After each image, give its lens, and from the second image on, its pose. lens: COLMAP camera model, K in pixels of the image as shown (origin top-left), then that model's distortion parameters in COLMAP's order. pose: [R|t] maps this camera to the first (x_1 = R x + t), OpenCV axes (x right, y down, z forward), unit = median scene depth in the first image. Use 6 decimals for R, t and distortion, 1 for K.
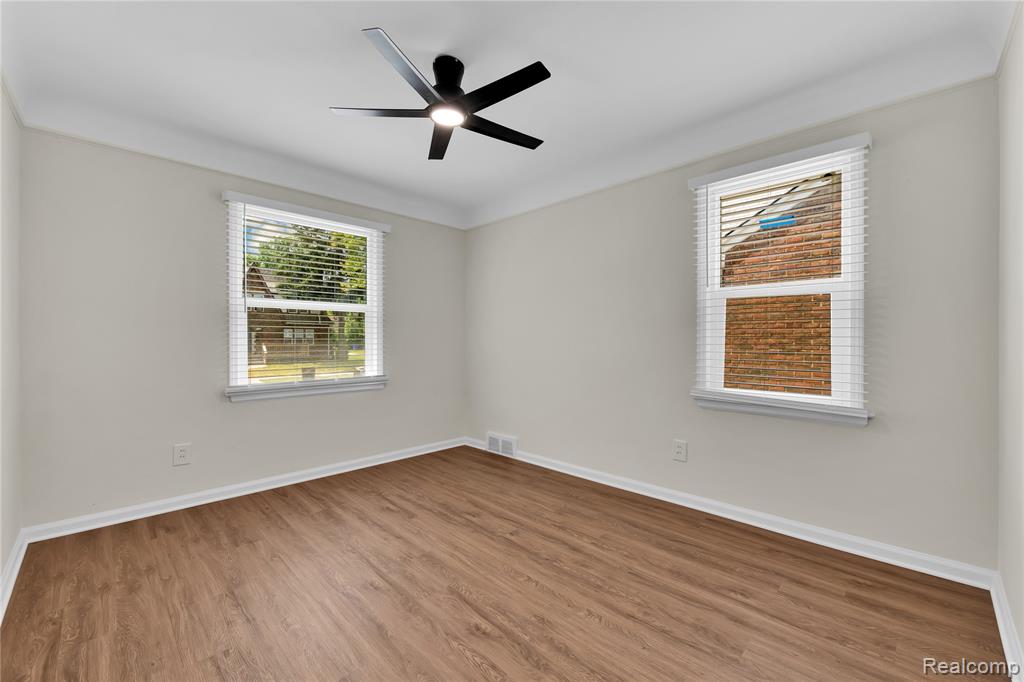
lens RADIAL K [[415.9, 0, 511.0], [0, 415.9, 336.9], [0, 0, 1]] dist [-0.001166, -0.000235]
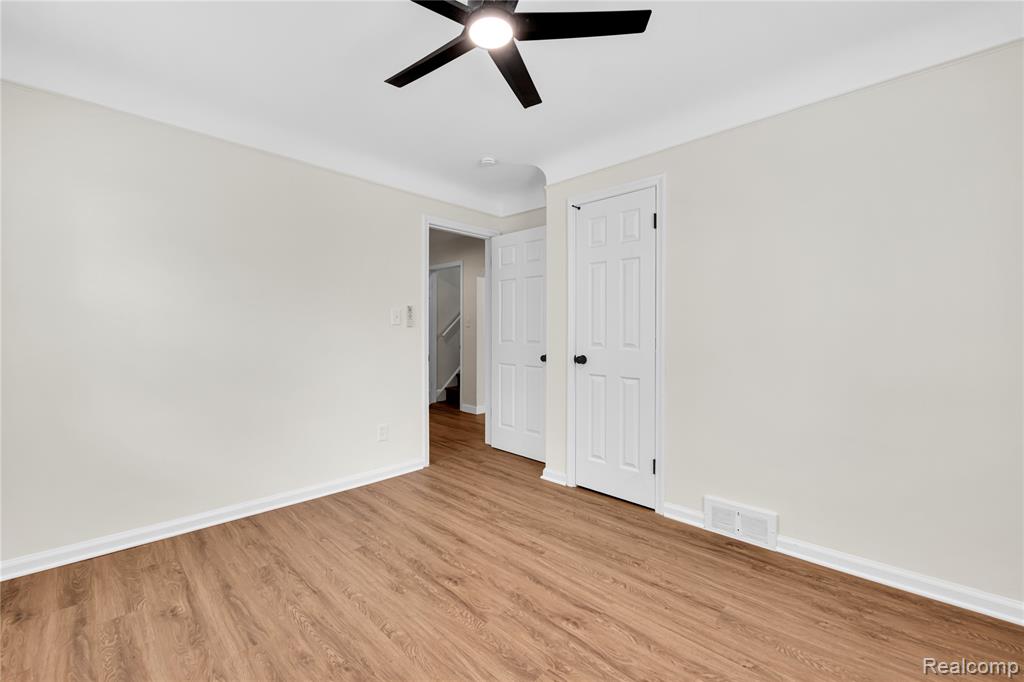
lens RADIAL K [[415.9, 0, 511.0], [0, 415.9, 336.9], [0, 0, 1]] dist [-0.001166, -0.000235]
pose [[-0.999841, 0.001341, -0.017796, -0.204961], [0.001151, 0.999942, 0.010705, -0.013337], [0.017809, 0.010682, -0.999784, 2.046721]]
